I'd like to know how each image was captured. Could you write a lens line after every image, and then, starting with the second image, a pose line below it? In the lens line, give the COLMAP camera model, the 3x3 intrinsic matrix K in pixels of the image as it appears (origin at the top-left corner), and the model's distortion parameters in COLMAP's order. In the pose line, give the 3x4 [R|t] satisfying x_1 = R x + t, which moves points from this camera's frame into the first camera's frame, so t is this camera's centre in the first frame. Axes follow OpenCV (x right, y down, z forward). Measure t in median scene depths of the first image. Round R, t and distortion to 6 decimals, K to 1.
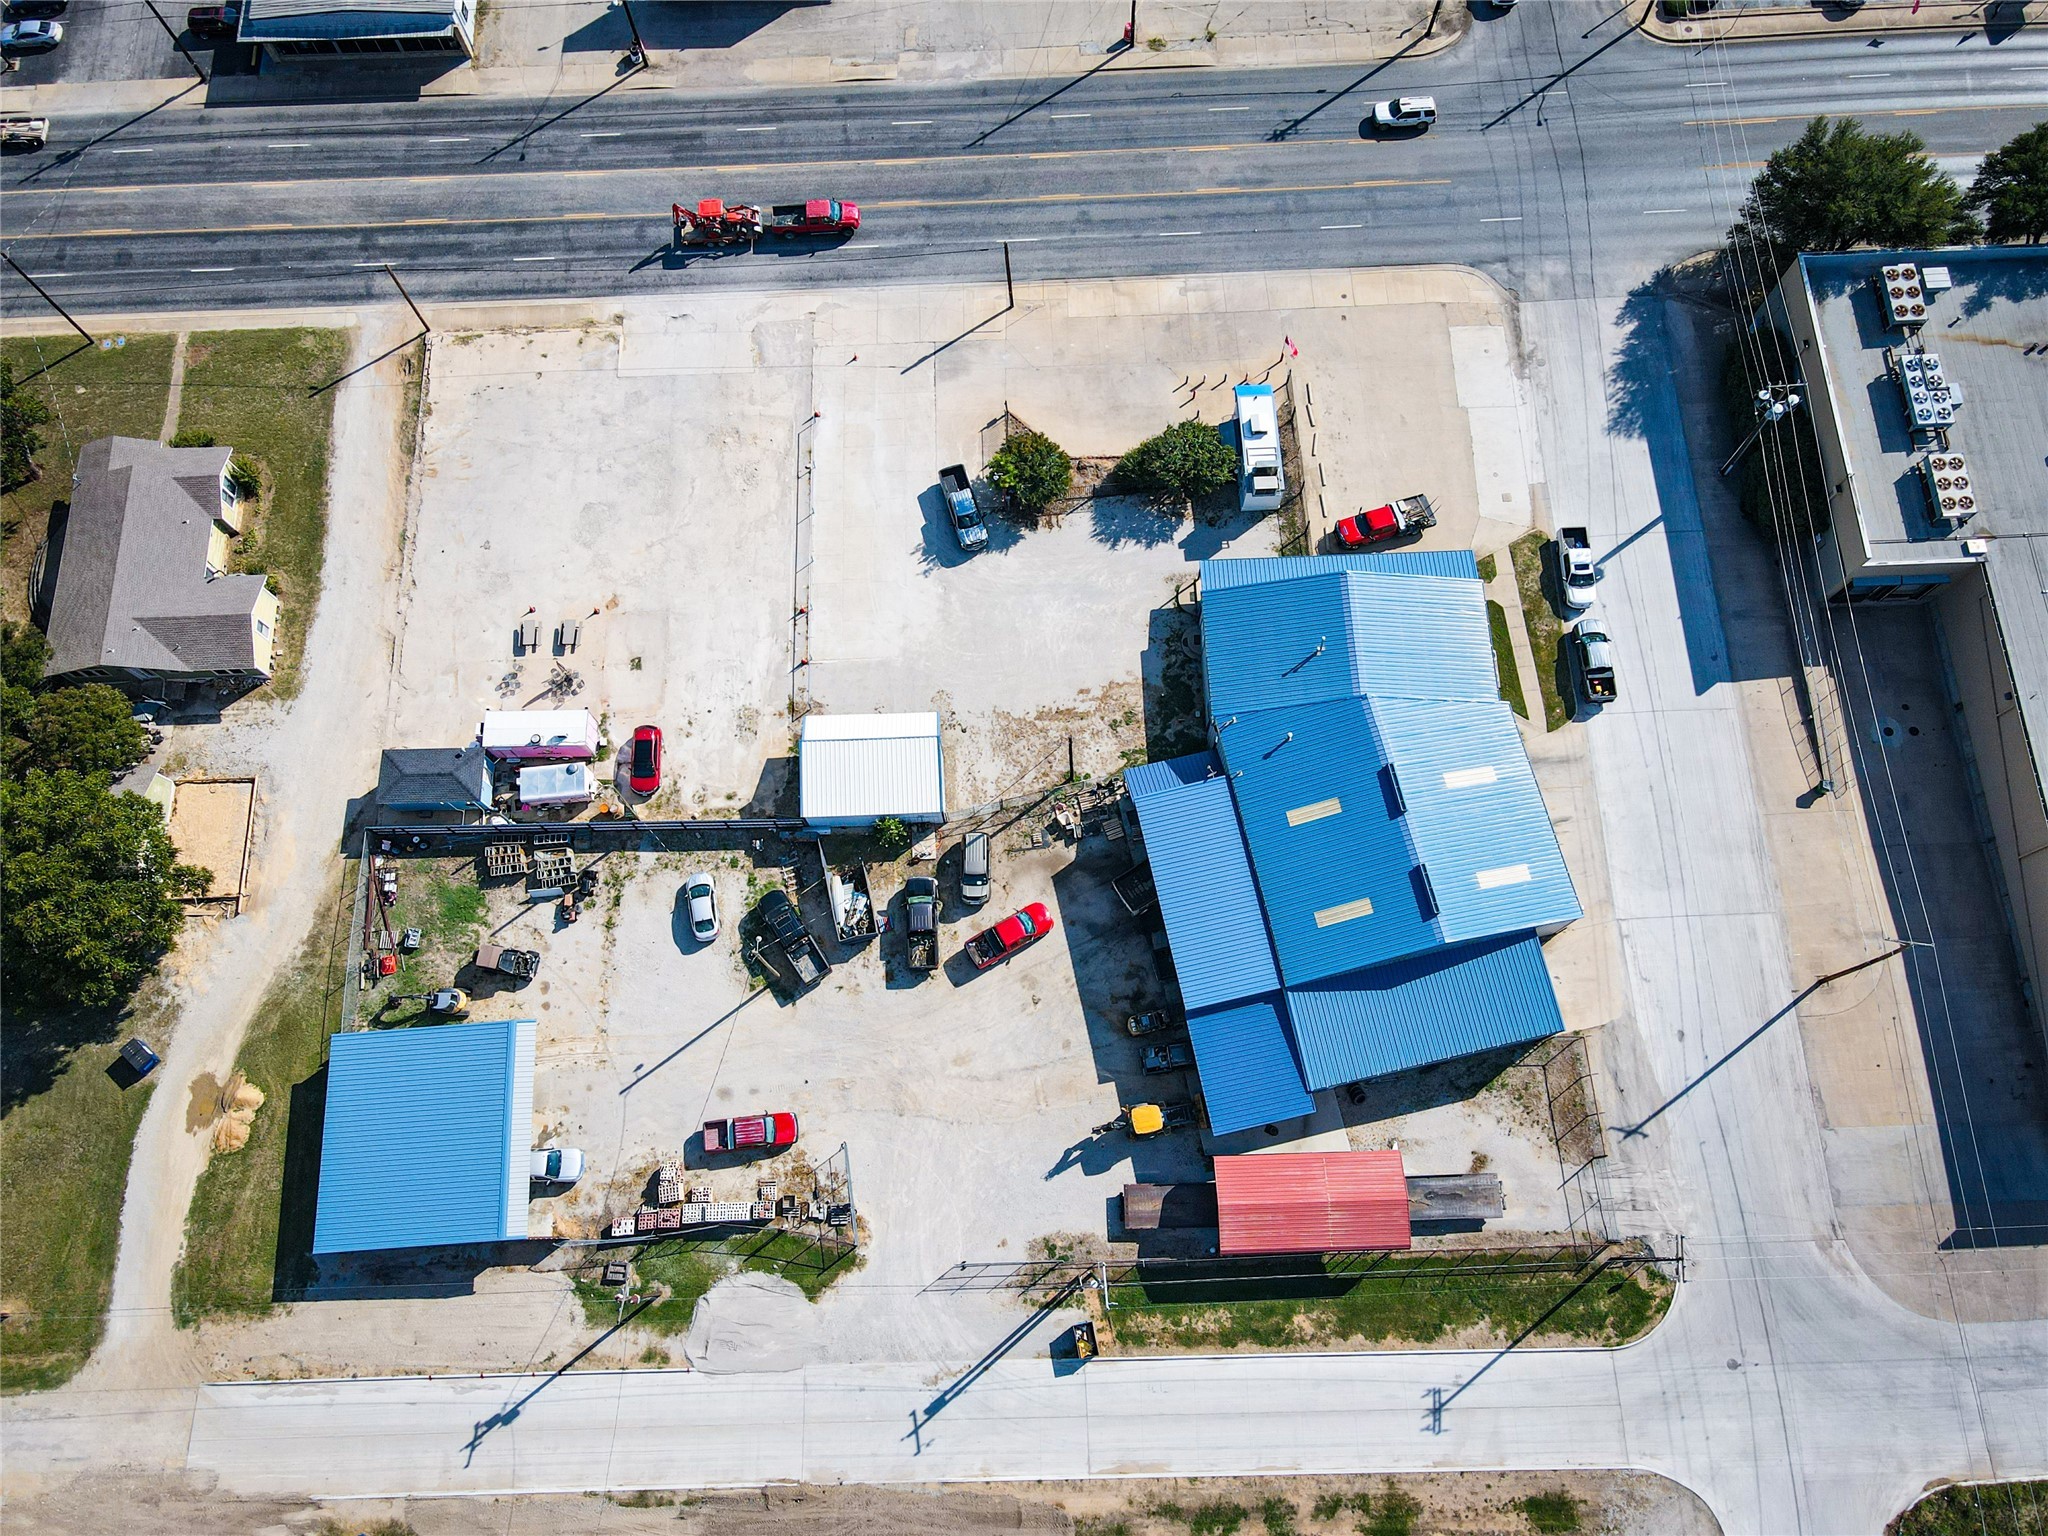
lens RADIAL K [[1471.9, 0, 1024.0], [0, 1471.9, 768.0], [0, 0, 1]] dist [-0.010329, 0.047079]
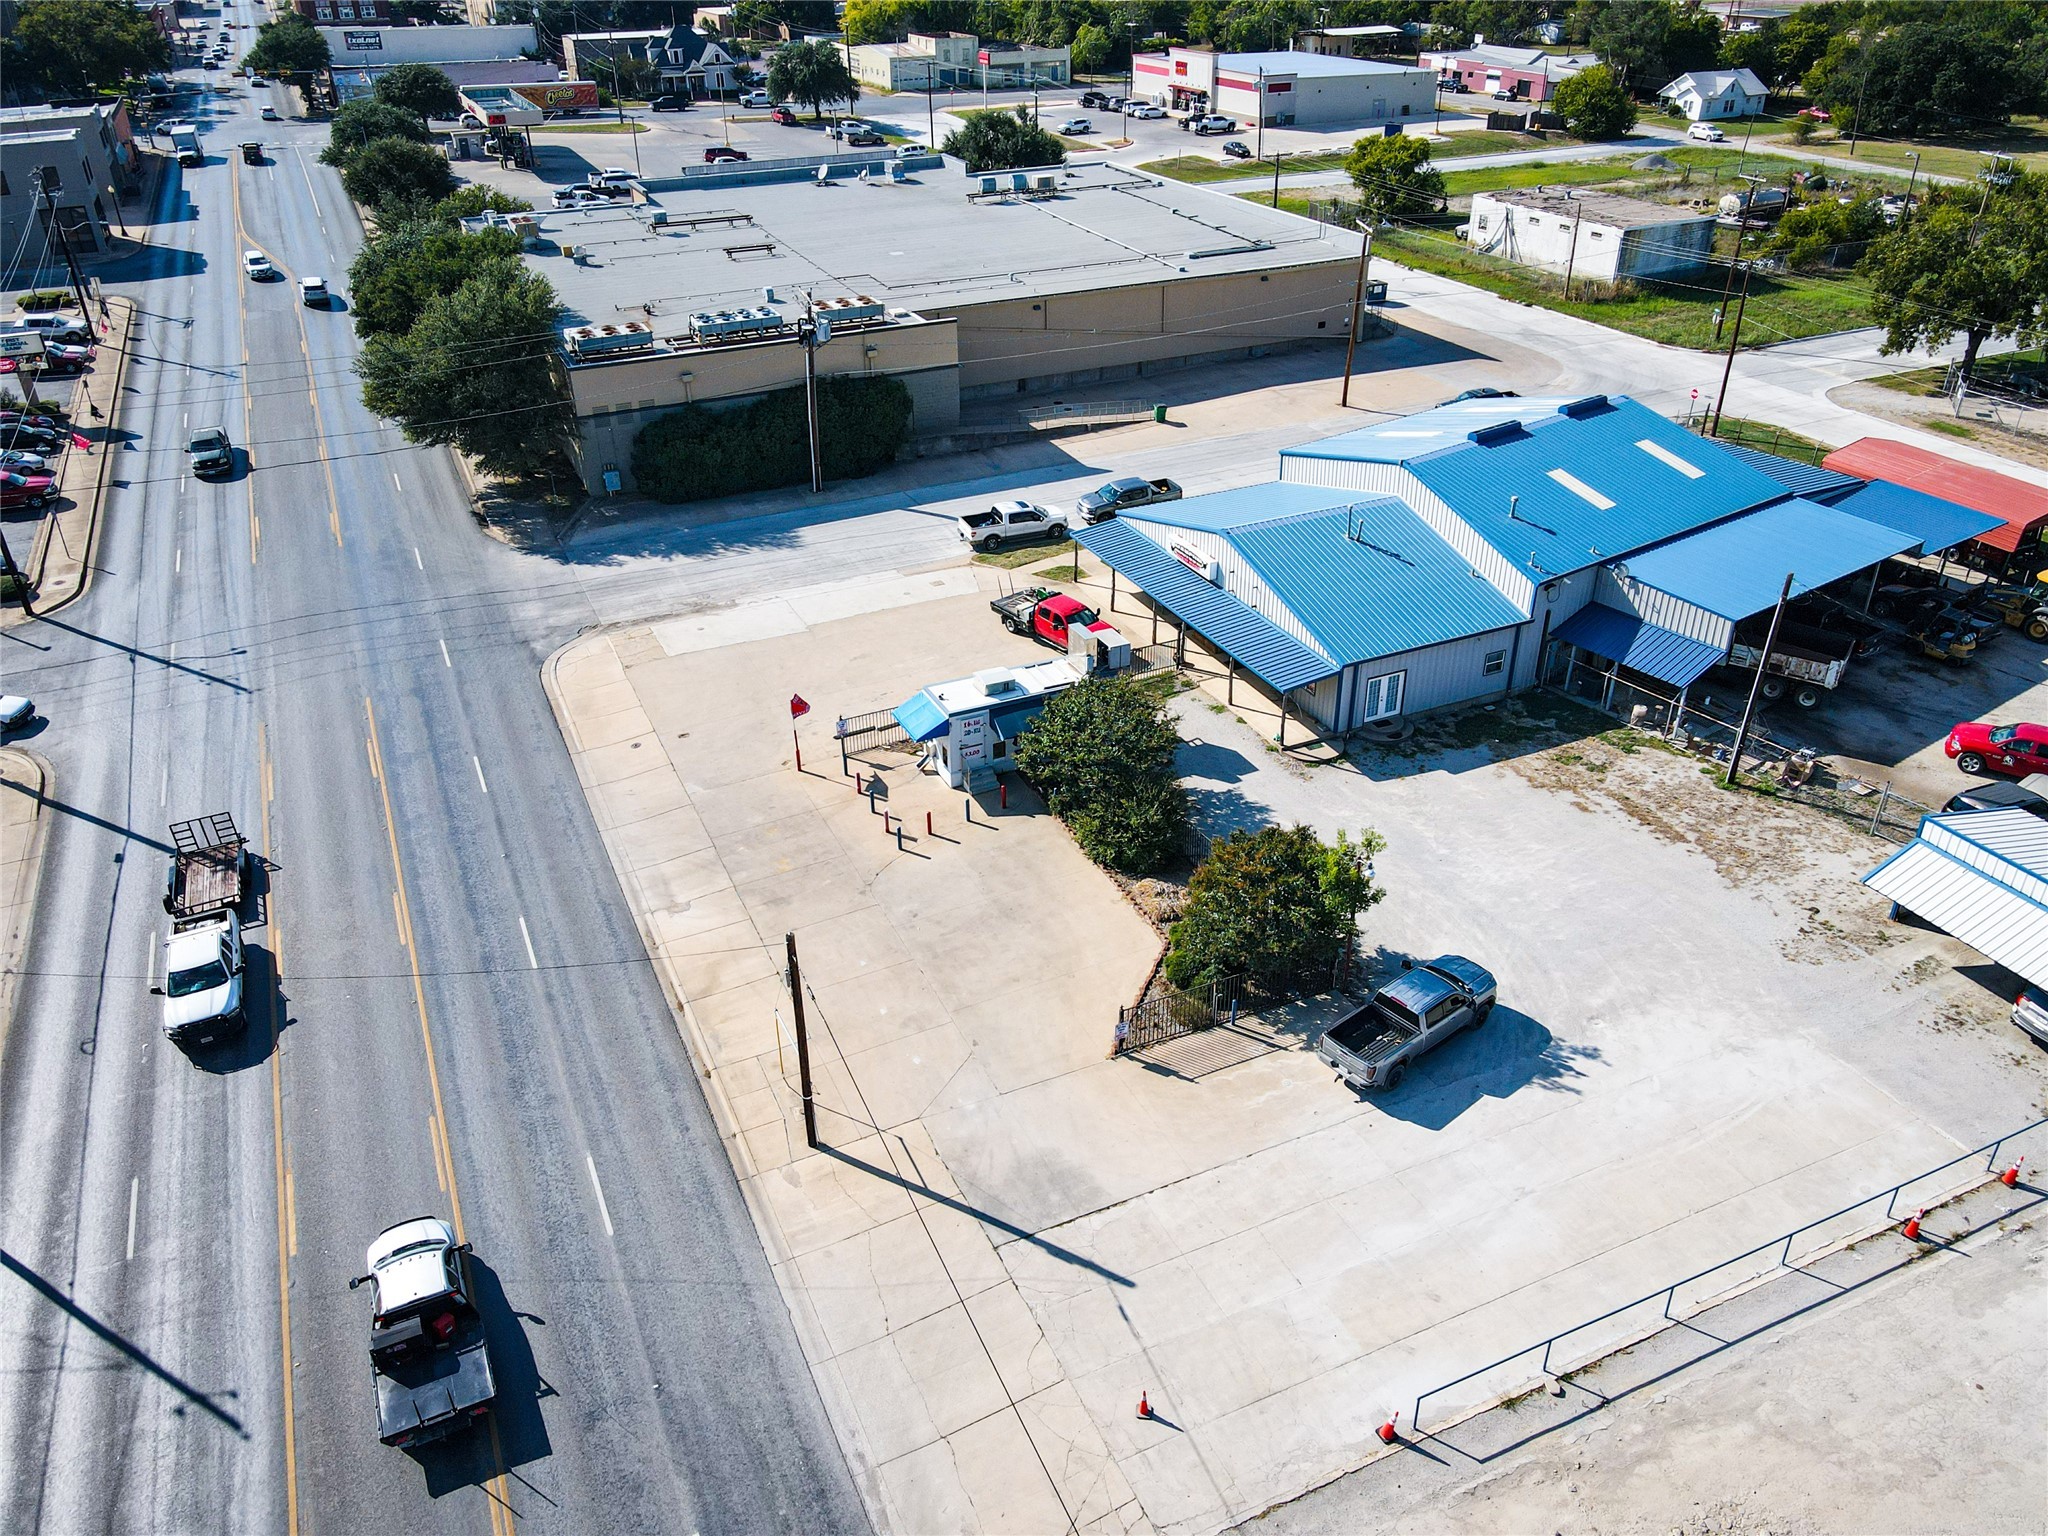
lens RADIAL K [[1499.0, 0, 1019.6], [0, 1499.0, 774.6], [0, 0, 1]] dist [0.001540, 0.022487]
pose [[-0.384431, -0.446156, 0.808181, -0.347692], [0.885112, 0.070588, 0.459993, -0.530941], [-0.262276, 0.892167, 0.367763, 0.901611]]
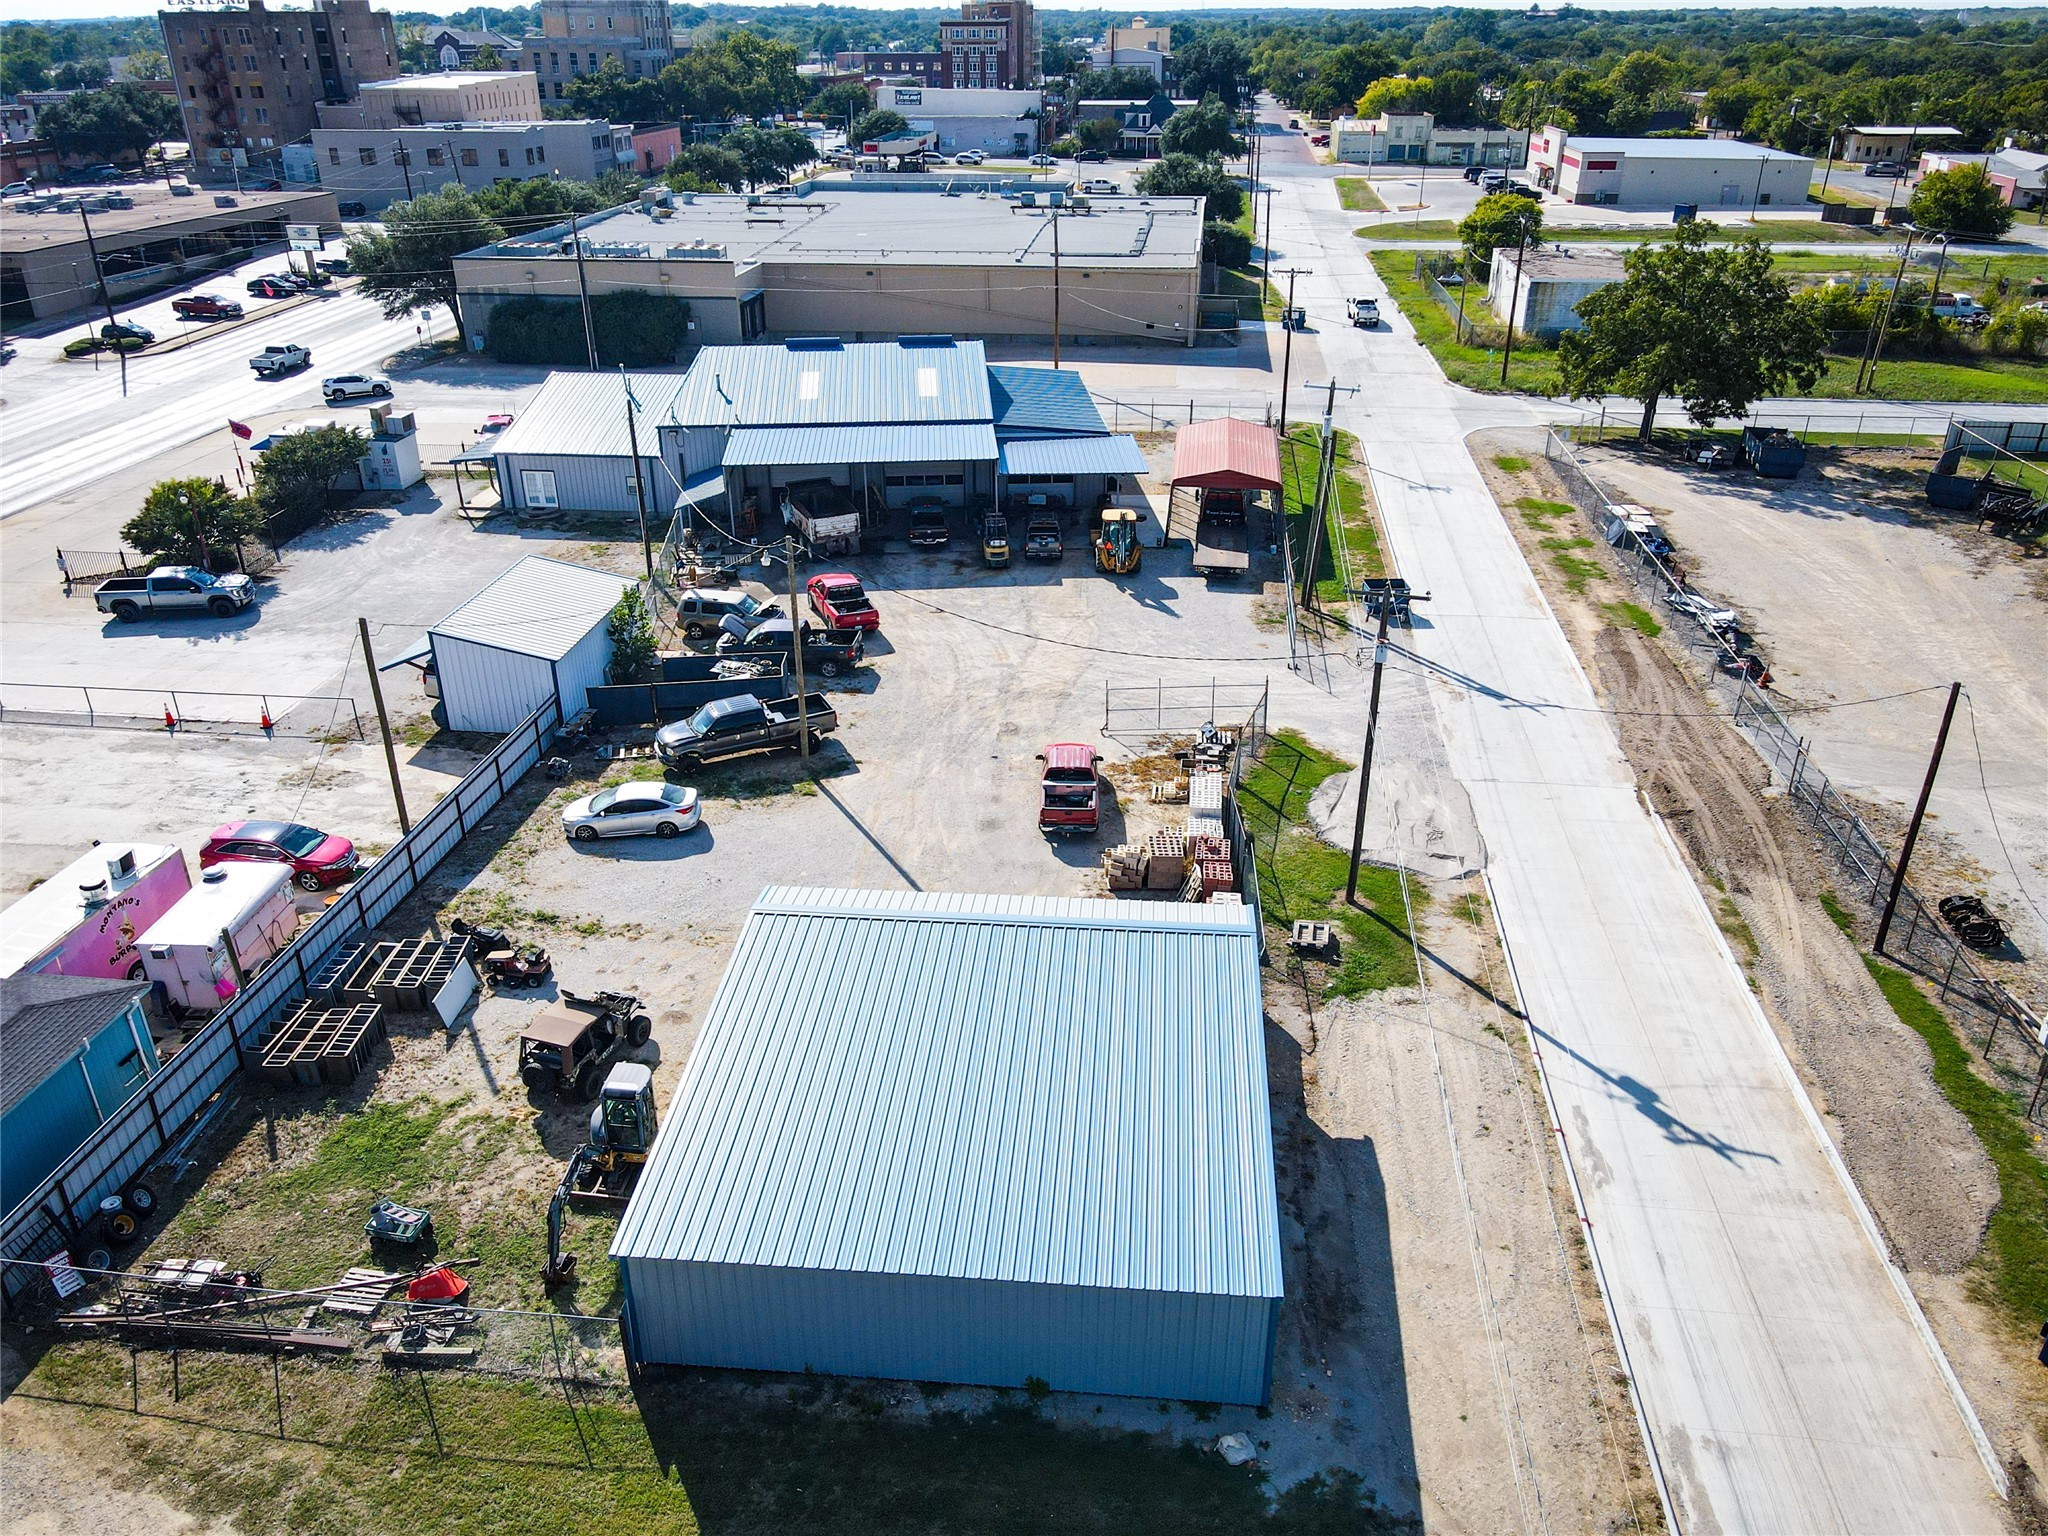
lens RADIAL K [[1499.0, 0, 1019.6], [0, 1499.0, 774.6], [0, 0, 1]] dist [0.001540, 0.022487]
pose [[0.152980, -0.426882, 0.891274, -0.680316], [0.941250, 0.337711, 0.000191, 0.223287], [-0.301074, 0.838882, 0.453465, 0.726927]]
